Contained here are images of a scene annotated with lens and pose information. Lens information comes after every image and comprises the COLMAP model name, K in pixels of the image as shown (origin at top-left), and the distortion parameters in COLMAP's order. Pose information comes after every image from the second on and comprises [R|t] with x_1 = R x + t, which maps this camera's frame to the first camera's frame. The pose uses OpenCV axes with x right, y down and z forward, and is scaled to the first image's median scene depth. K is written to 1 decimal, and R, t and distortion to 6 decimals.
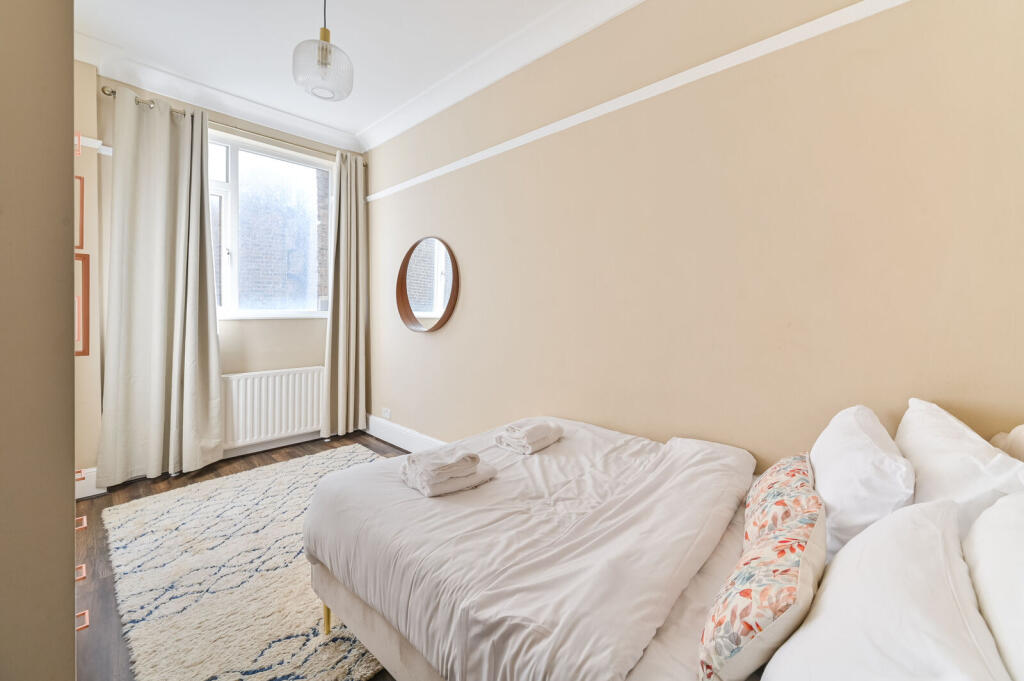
lens RADIAL K [[415.6, 0, 508.5], [0, 415.6, 307.7], [0, 0, 1]] dist [0.000895, 0.000223]
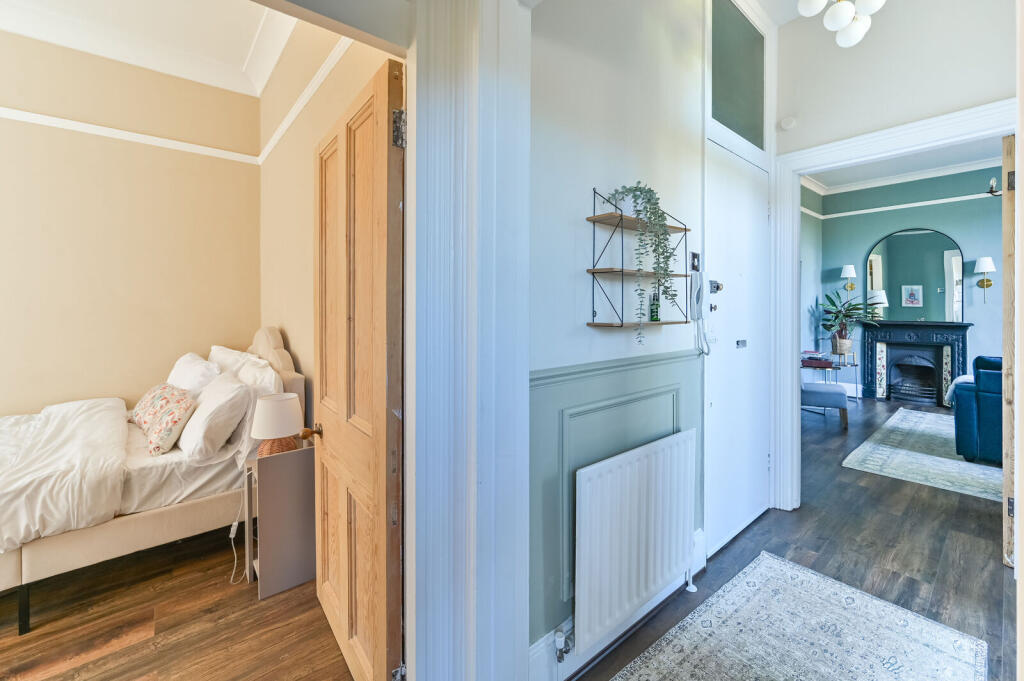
lens RADIAL K [[415.6, 0, 508.5], [0, 415.6, 307.7], [0, 0, 1]] dist [0.000895, 0.000223]
pose [[0.125273, -0.010310, 0.992069, -1.209491], [0.004434, 0.999942, 0.009832, 0.002808], [-0.992112, 0.003167, 0.125311, -0.989613]]
